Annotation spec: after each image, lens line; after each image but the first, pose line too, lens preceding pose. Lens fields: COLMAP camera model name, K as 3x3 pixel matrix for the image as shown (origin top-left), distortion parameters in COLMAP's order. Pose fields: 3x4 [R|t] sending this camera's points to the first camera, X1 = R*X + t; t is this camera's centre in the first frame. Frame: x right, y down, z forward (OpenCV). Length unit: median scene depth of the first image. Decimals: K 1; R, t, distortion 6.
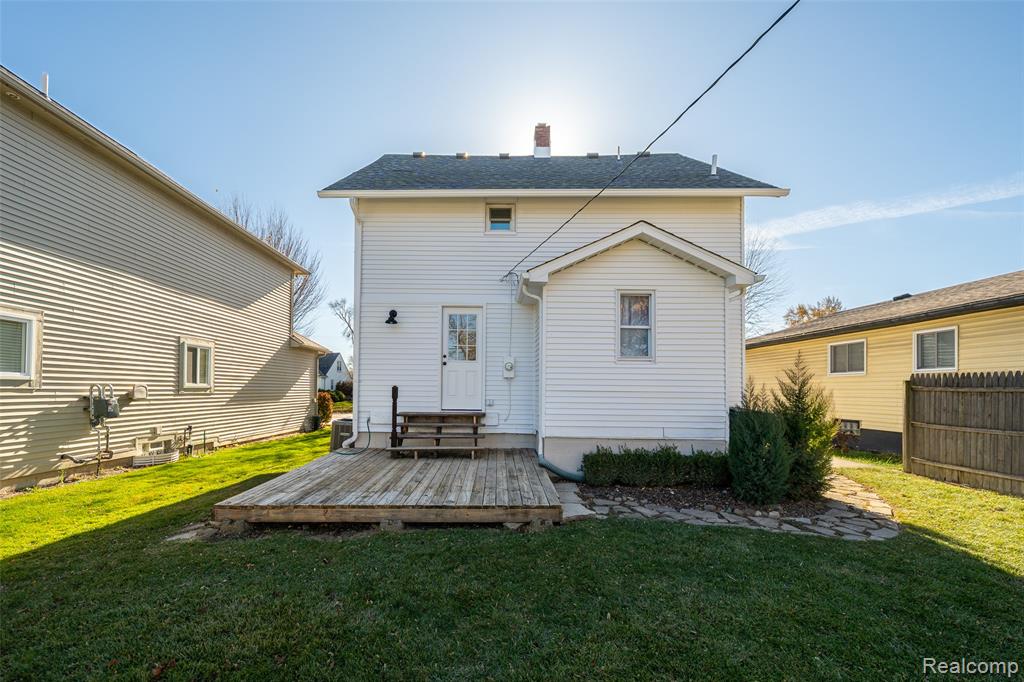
lens RADIAL K [[456.3, 0, 475.5], [0, 456.3, 379.0], [0, 0, 1]] dist [-0.000870, -0.000144]
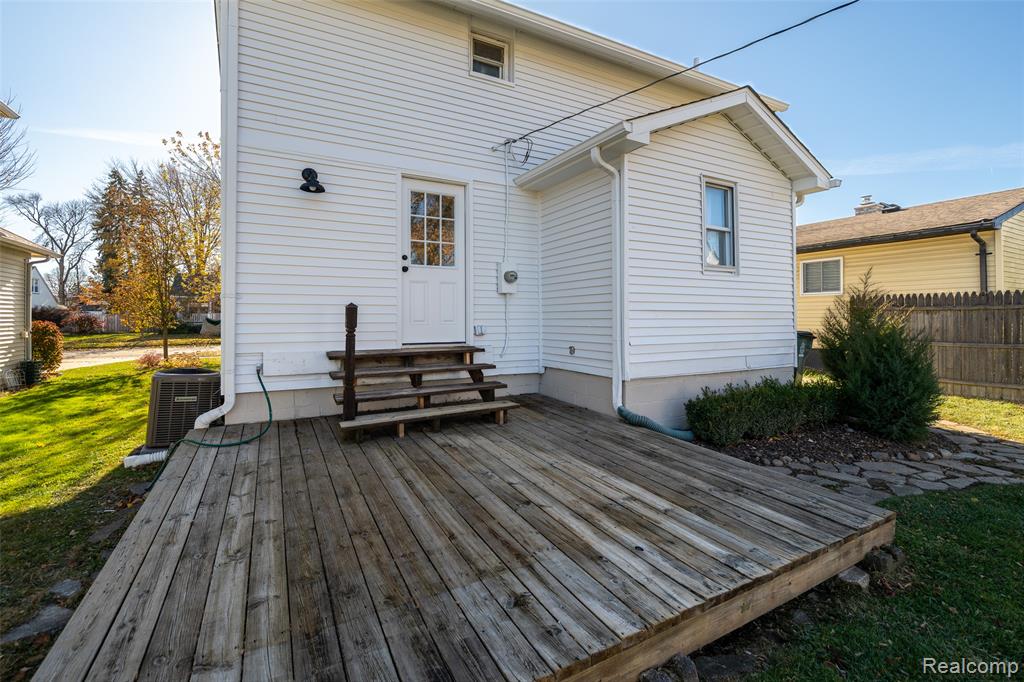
lens RADIAL K [[438.8, 0, 525.5], [0, 438.8, 315.5], [0, 0, 1]] dist [-0.000203, -0.000050]
pose [[0.847818, -0.008669, 0.530216, -0.250548], [-0.004616, 0.999708, 0.023725, 0.014100], [-0.530267, -0.022562, 0.847530, 0.422524]]
